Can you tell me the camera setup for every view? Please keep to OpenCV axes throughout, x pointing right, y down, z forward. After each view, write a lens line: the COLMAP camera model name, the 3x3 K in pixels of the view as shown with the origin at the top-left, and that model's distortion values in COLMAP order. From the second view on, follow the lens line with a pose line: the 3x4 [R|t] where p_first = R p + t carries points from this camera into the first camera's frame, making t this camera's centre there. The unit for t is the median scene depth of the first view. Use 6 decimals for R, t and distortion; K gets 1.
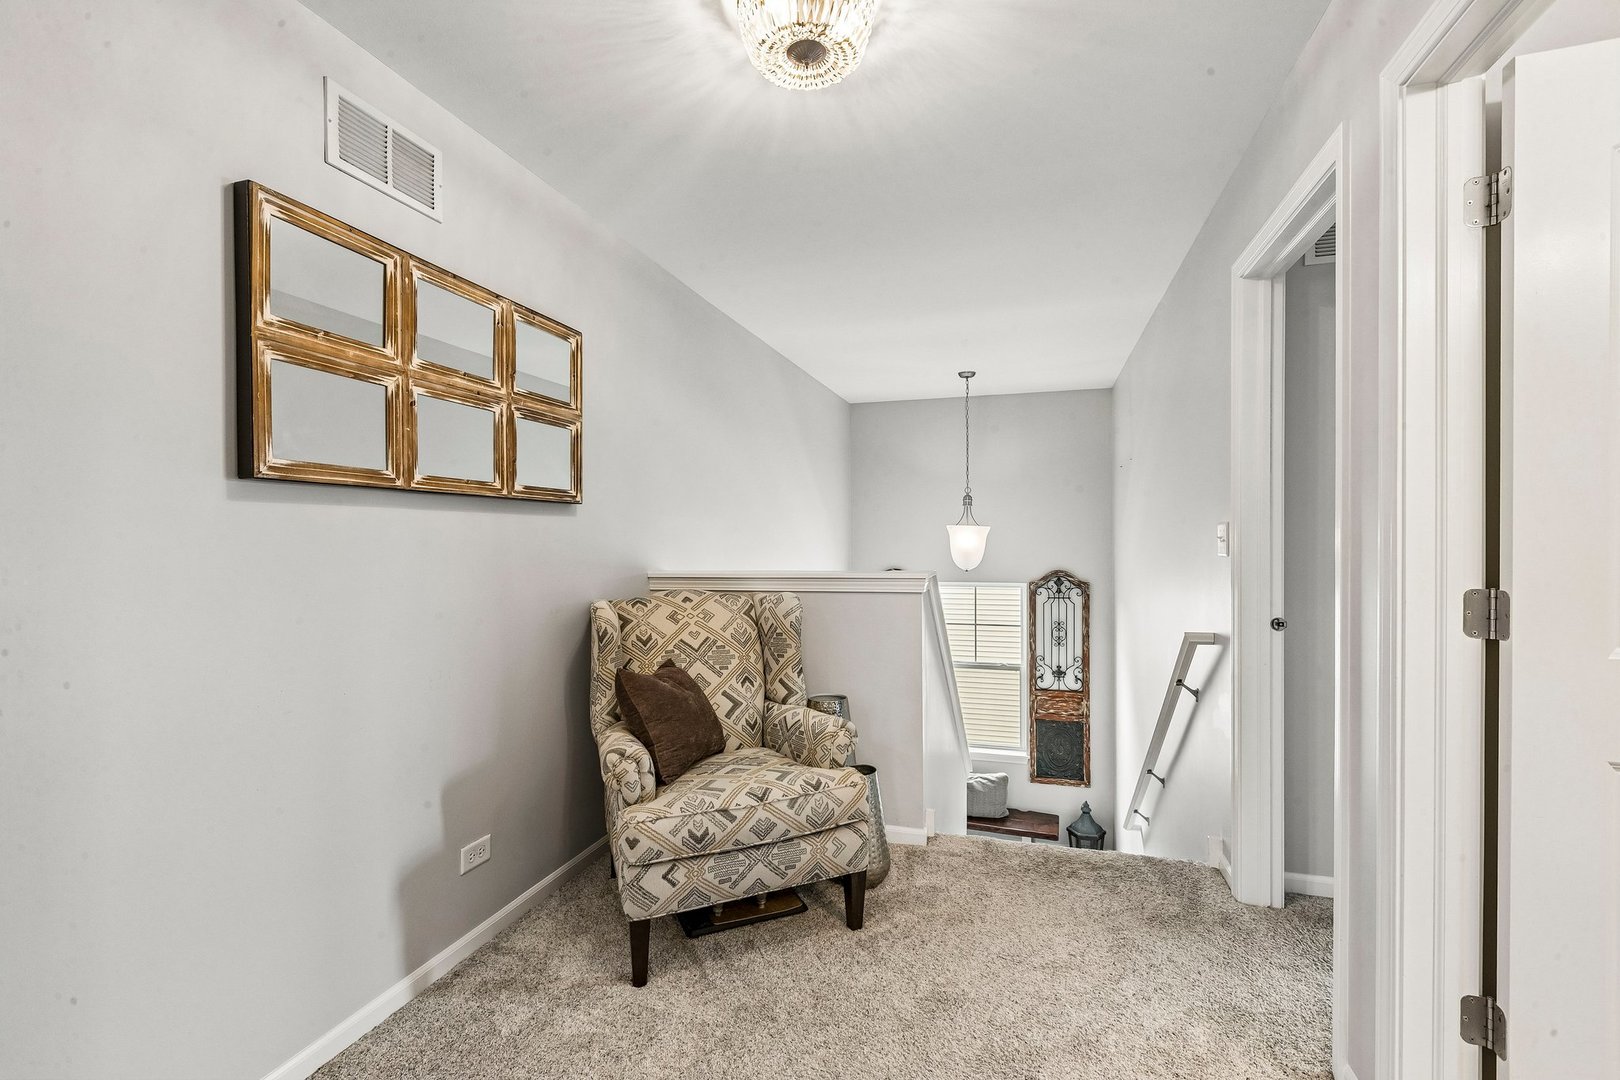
lens RADIAL K [[721.3, 0, 807.7], [0, 721.3, 539.4], [0, 0, 1]] dist [-0.000874, 0.000080]
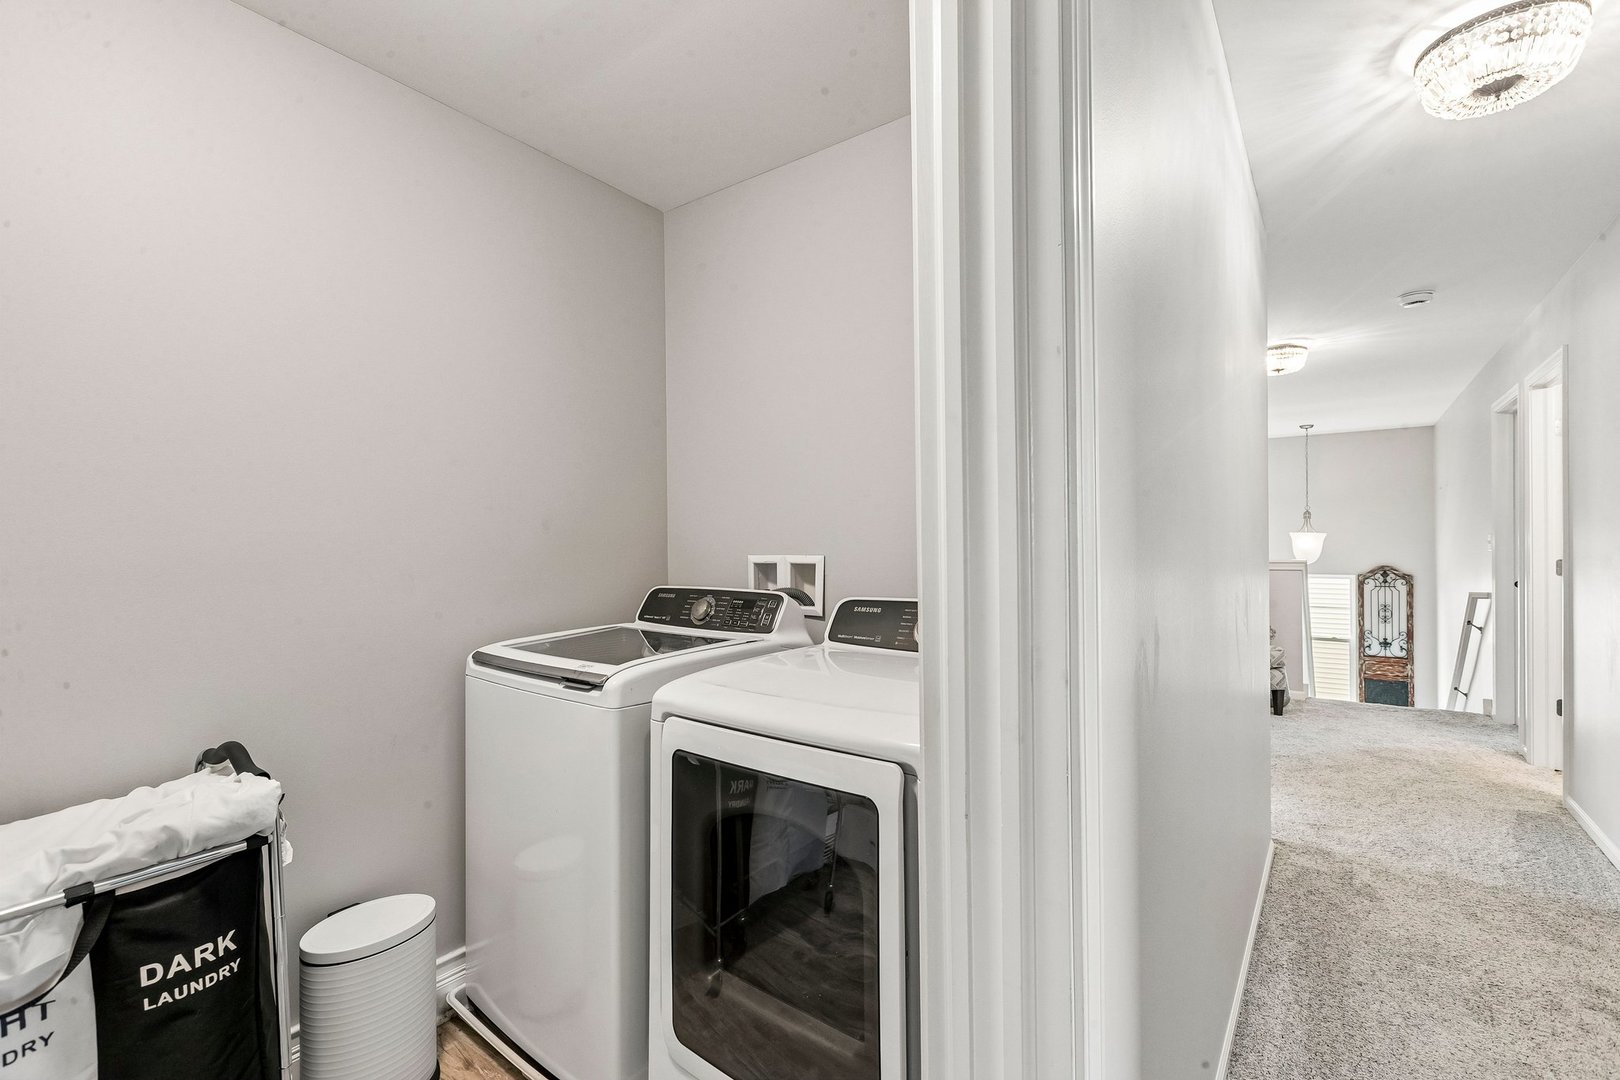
lens RADIAL K [[721.3, 0, 812.6], [0, 721.3, 543.6], [0, 0, 1]] dist [-0.000874, 0.000080]
pose [[0.945359, -0.004889, -0.325995, -0.208995], [0.005233, 0.999986, 0.000177, -0.002650], [0.325990, -0.001873, 0.945371, -0.581246]]
